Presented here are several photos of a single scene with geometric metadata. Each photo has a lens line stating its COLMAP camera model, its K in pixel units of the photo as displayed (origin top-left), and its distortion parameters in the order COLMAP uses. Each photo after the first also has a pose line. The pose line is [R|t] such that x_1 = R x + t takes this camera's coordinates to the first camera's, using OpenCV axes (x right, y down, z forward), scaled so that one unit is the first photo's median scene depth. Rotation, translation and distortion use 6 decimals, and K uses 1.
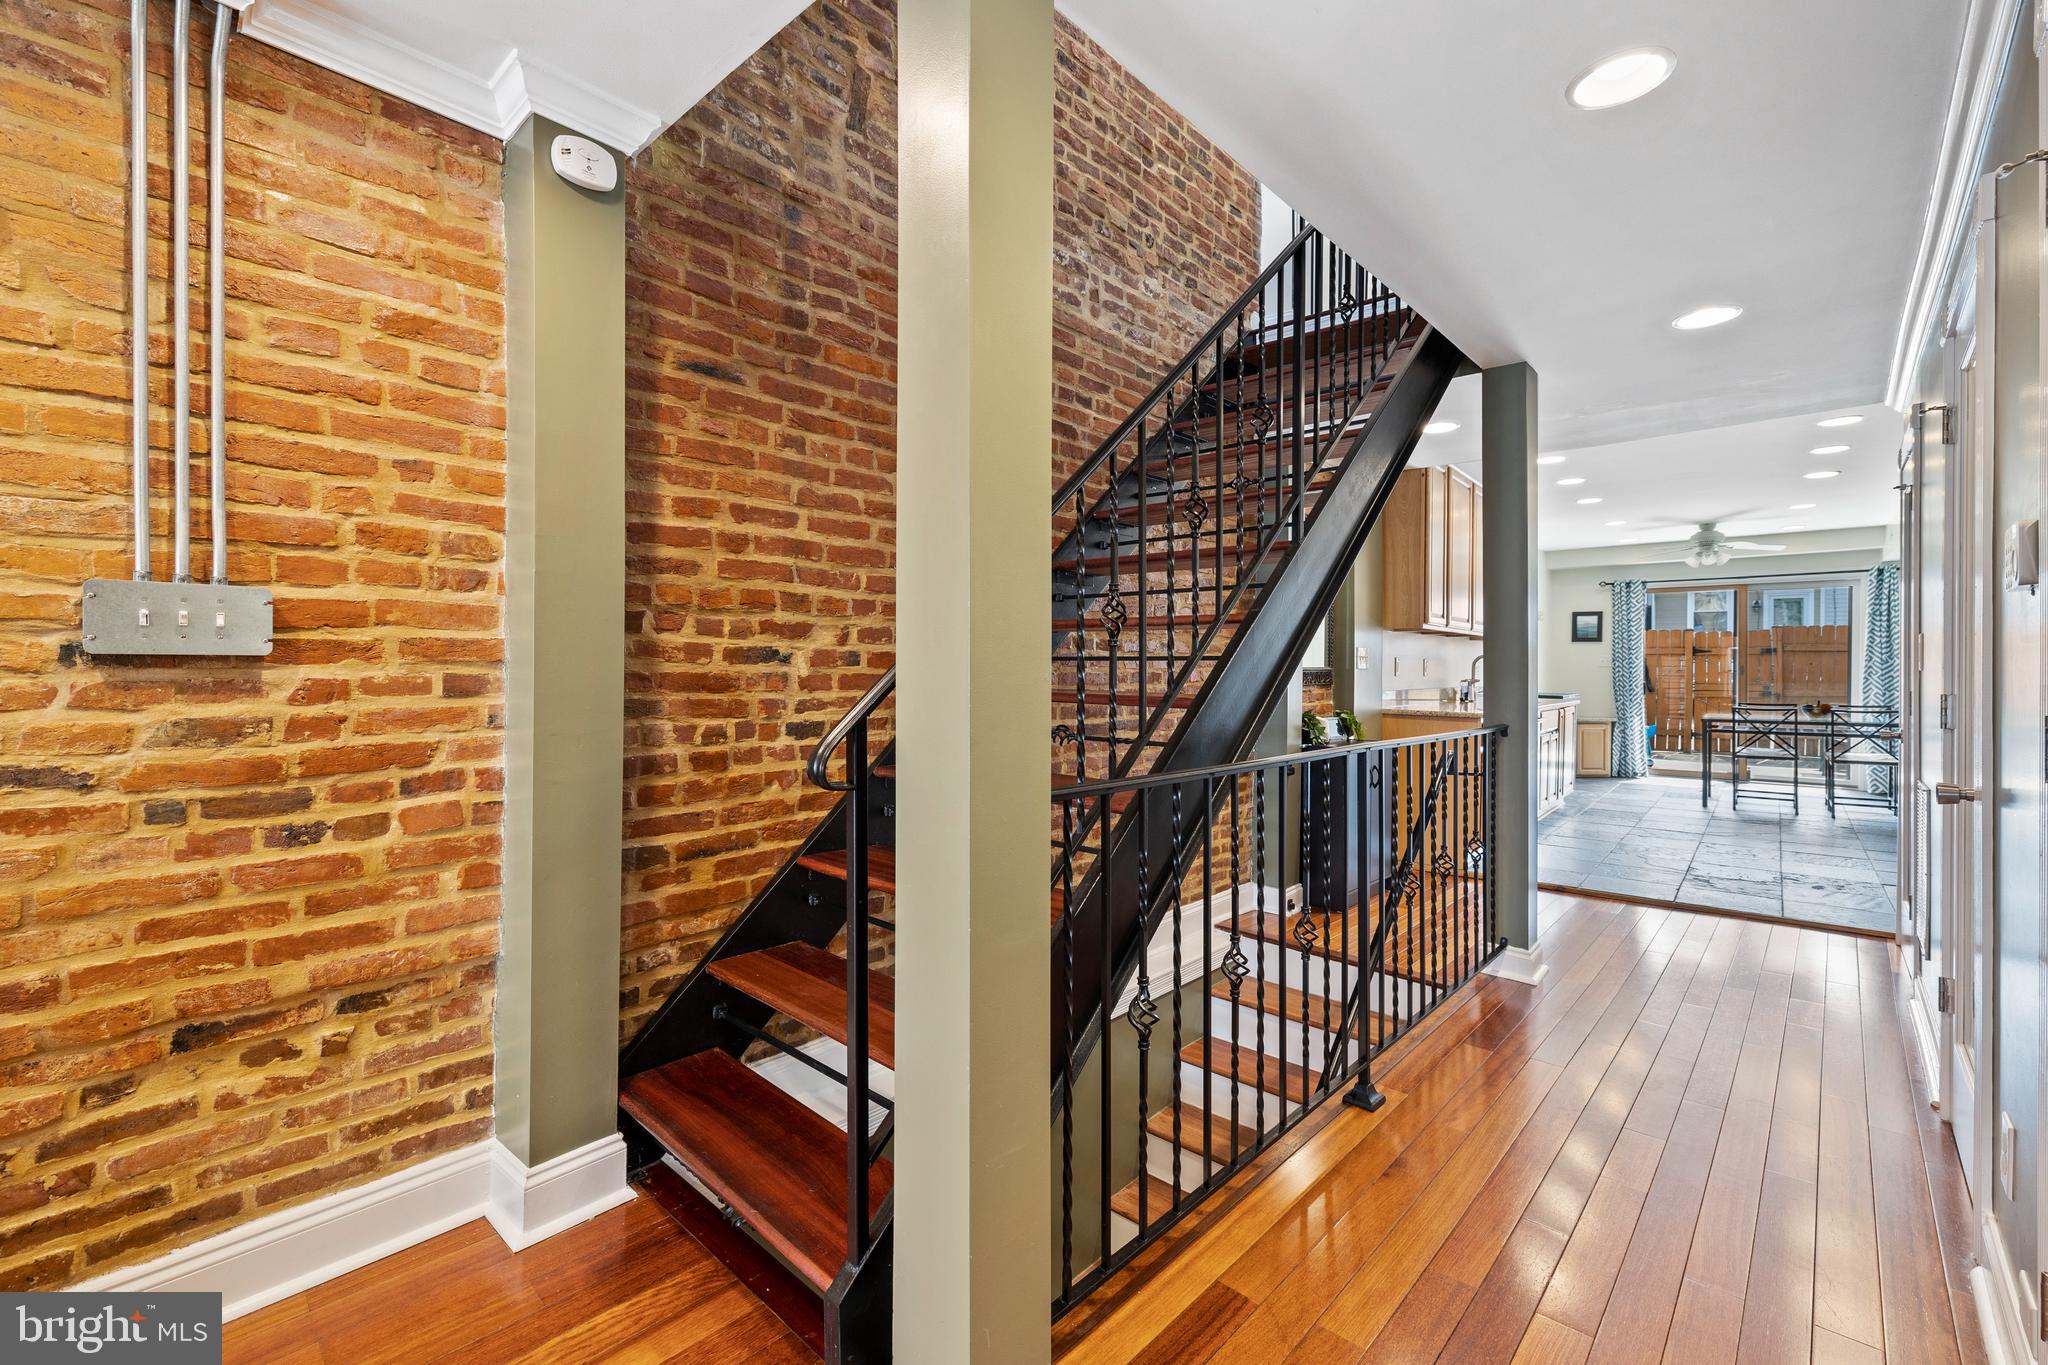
lens RADIAL K [[859.8, 0, 1023.9], [0, 859.8, 675.8], [0, 0, 1]] dist [0.000142, -0.000317]
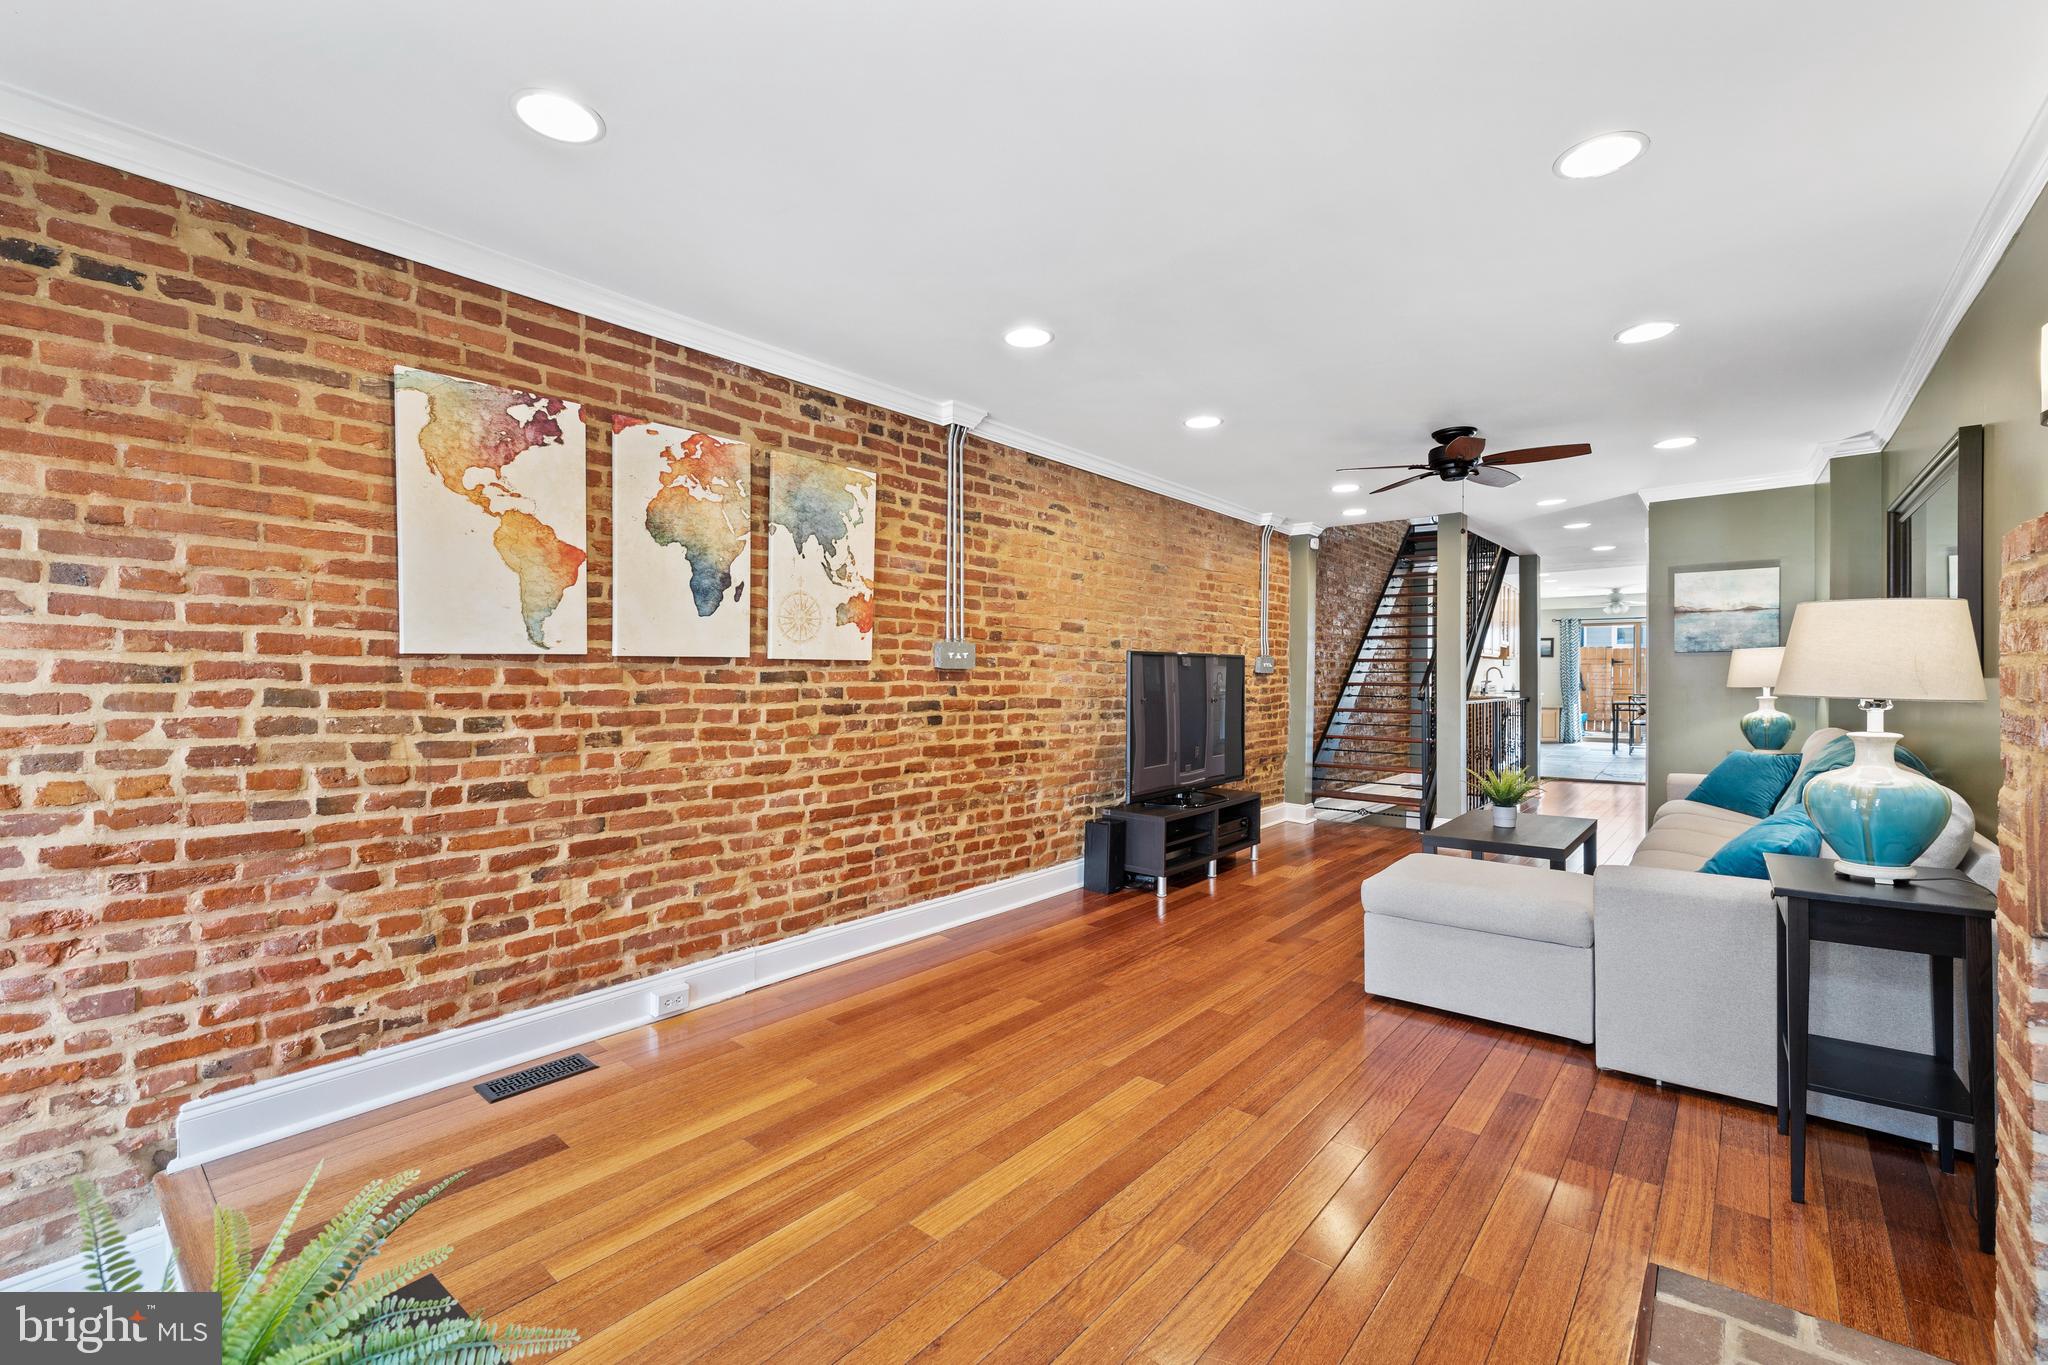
lens RADIAL K [[859.8, 0, 1023.9], [0, 859.8, 675.8], [0, 0, 1]] dist [0.000142, -0.000317]
pose [[0.998541, -0.000150, 0.053997, -2.558596], [0.000455, 0.999984, -0.005637, 0.017374], [-0.053995, 0.005653, 0.998525, -3.488052]]
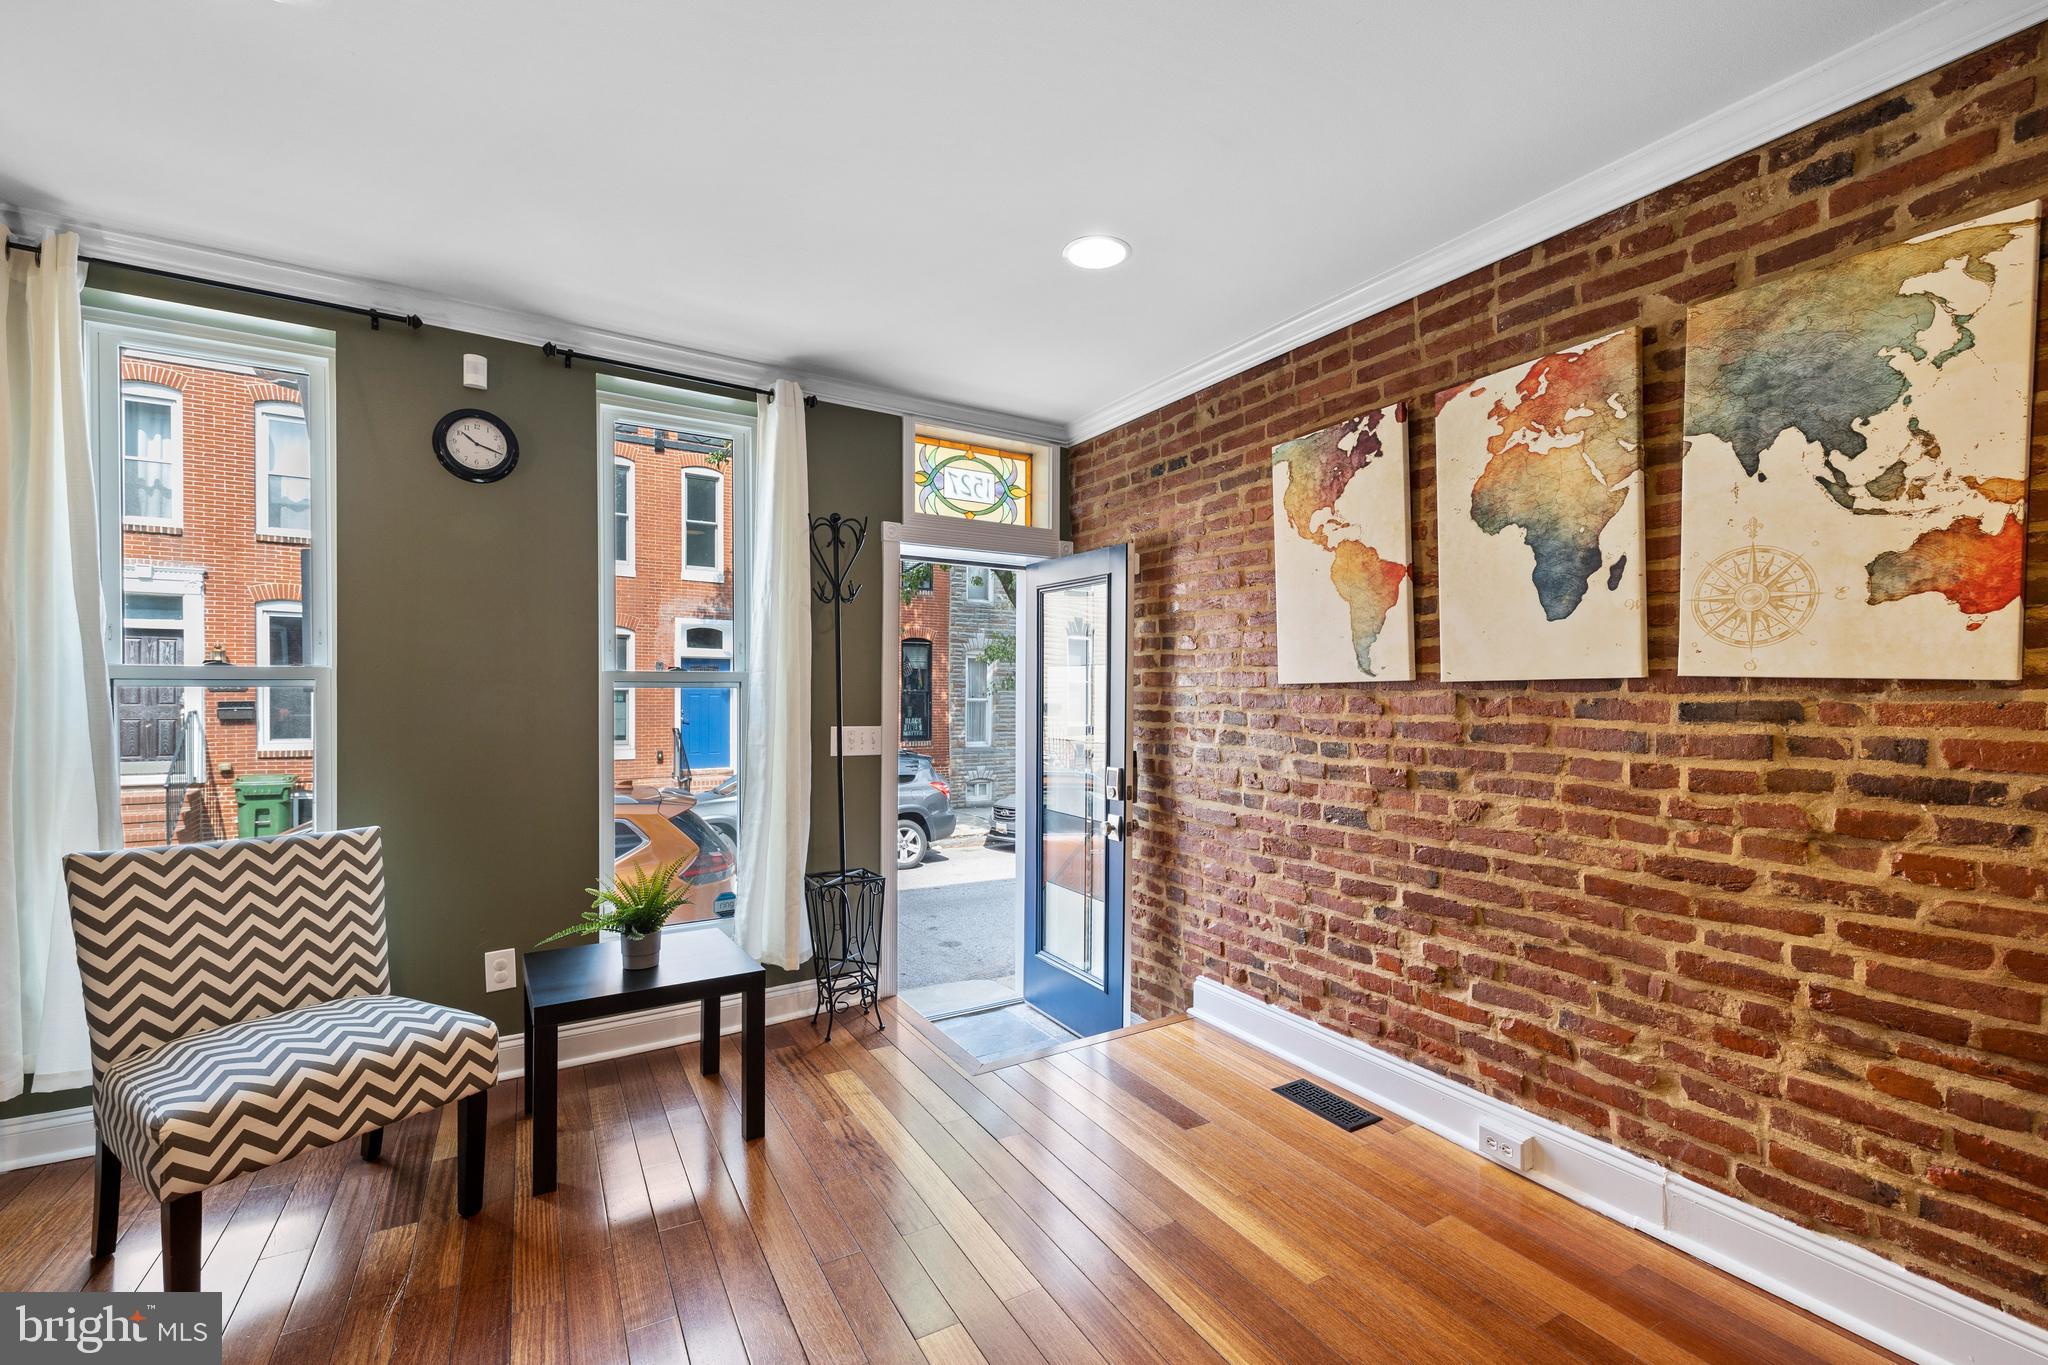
lens RADIAL K [[879.7, 0, 1024.0], [0, 879.7, 682.5], [0, 0, 1]] dist [0.000219, 0.000124]
pose [[-0.291918, -0.007022, -0.956418, -1.561973], [-0.003972, 0.999973, -0.006129, -0.023964], [0.956435, 0.002010, -0.291938, -1.768919]]
